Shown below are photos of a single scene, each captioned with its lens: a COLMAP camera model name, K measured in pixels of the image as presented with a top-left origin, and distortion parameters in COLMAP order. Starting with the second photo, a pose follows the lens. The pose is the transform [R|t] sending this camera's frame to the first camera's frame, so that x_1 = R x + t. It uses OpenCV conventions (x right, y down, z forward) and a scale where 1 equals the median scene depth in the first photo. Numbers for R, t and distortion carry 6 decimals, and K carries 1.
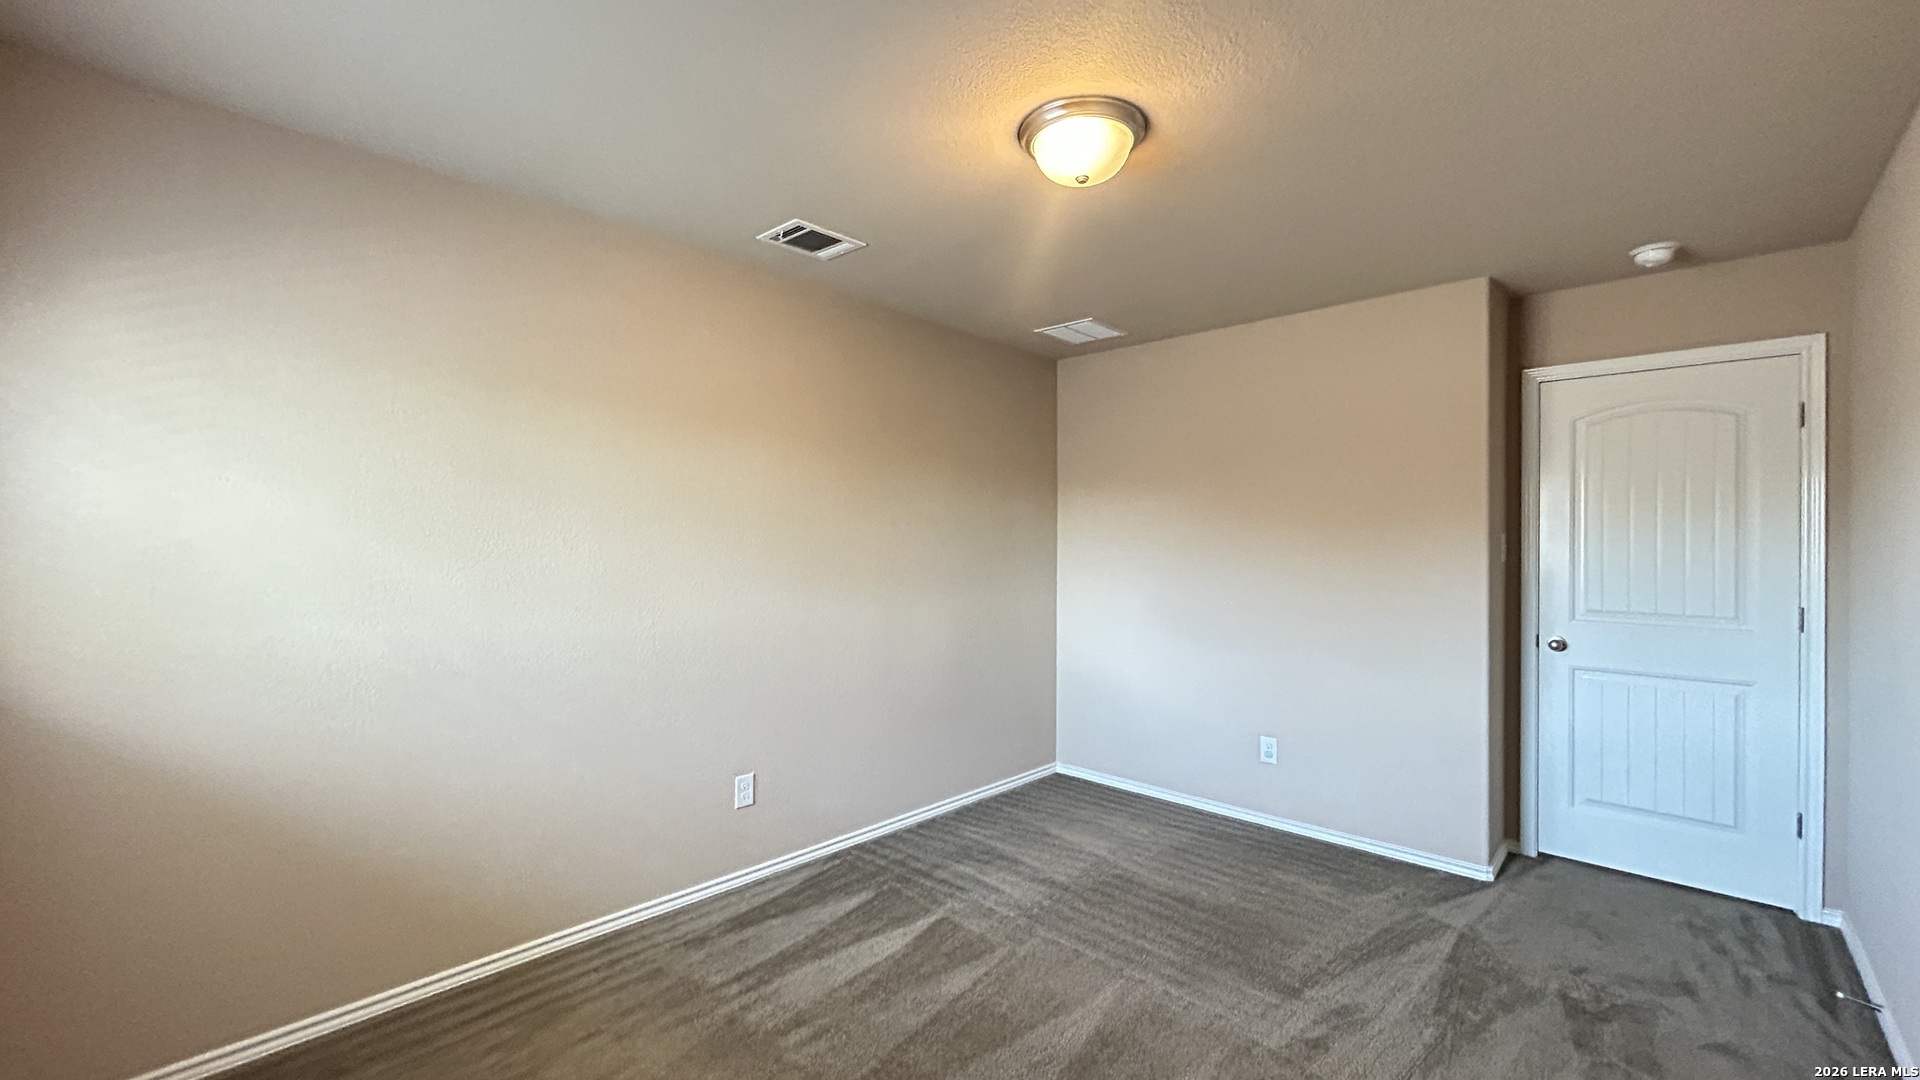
lens RADIAL K [[771.9, 0, 960.0], [0, 771.9, 540.0], [0, 0, 1]] dist [0.000059, 0.000157]
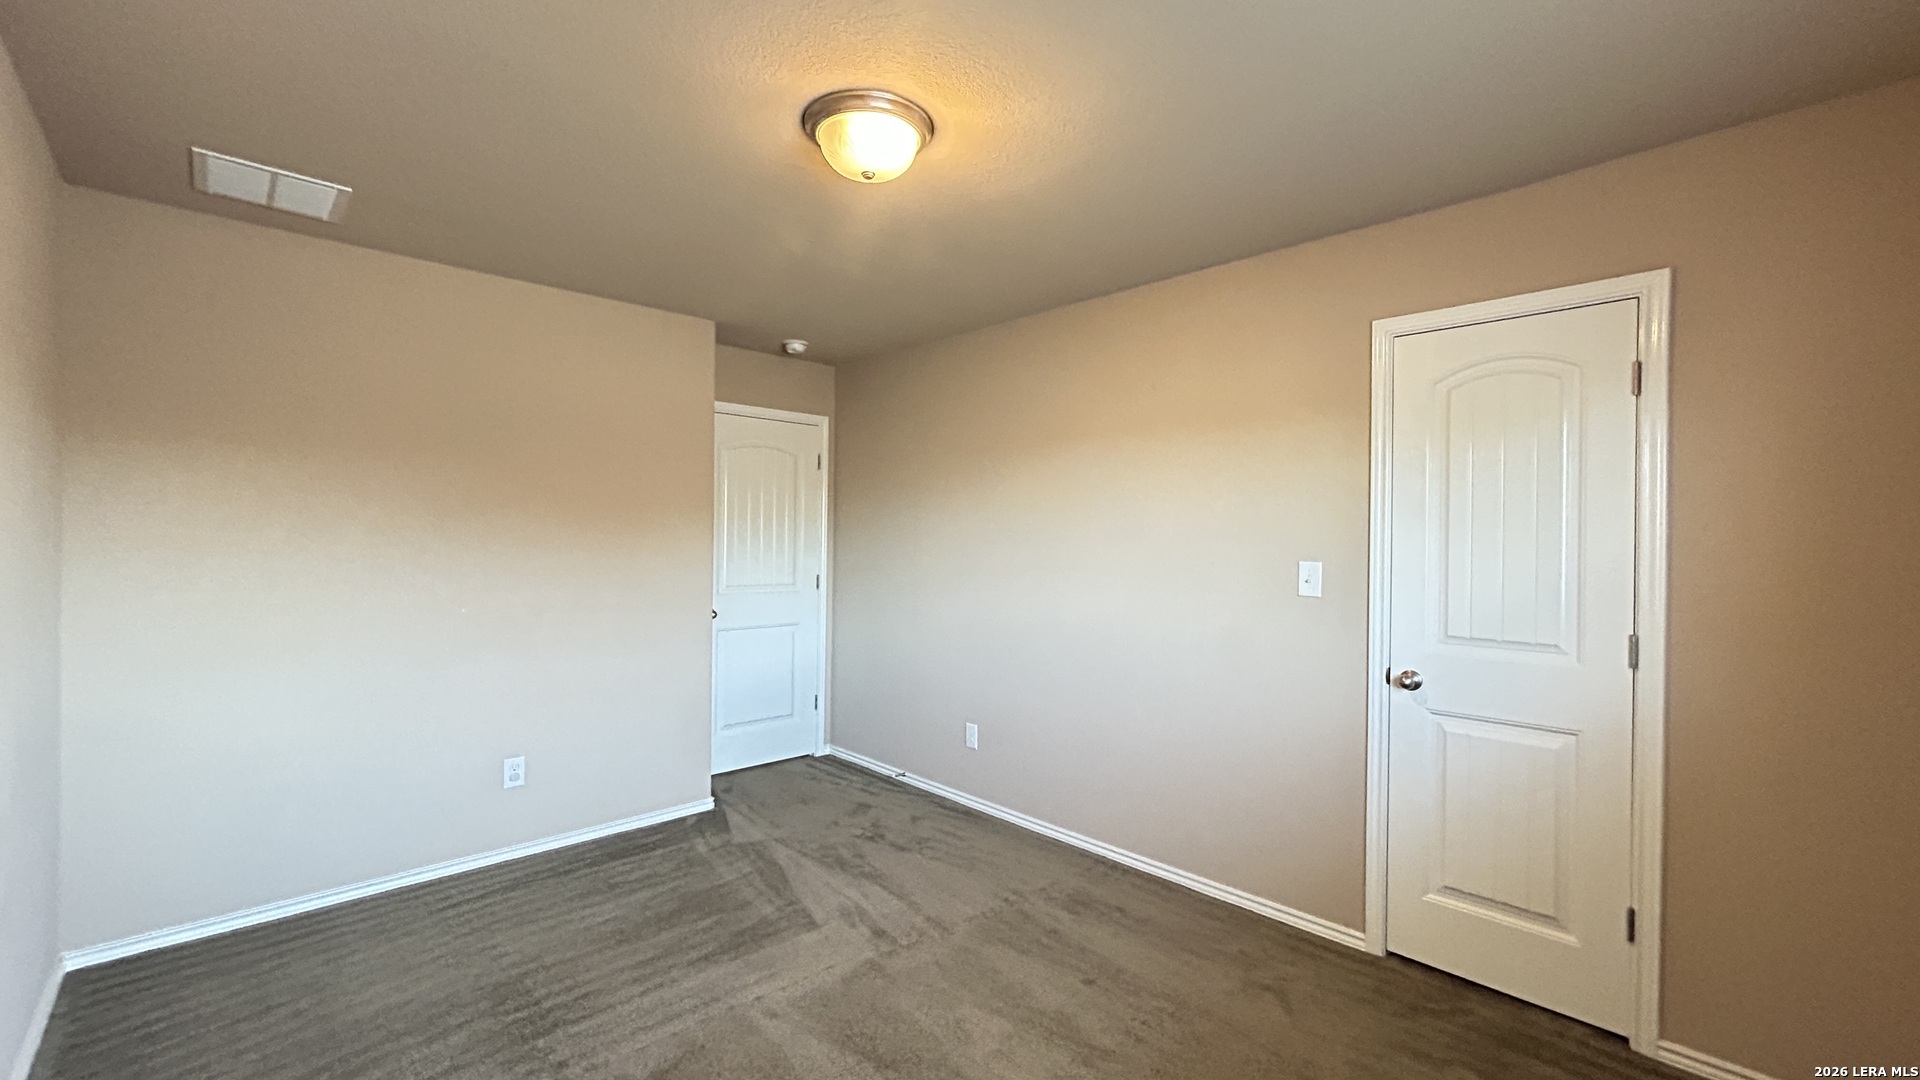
lens RADIAL K [[771.9, 0, 960.0], [0, 771.9, 540.0], [0, 0, 1]] dist [0.000059, 0.000157]
pose [[0.047592, -0.007958, 0.998835, -0.605069], [-0.013470, 0.999872, 0.008608, -0.008898], [-0.998776, -0.013864, 0.047479, 0.610407]]
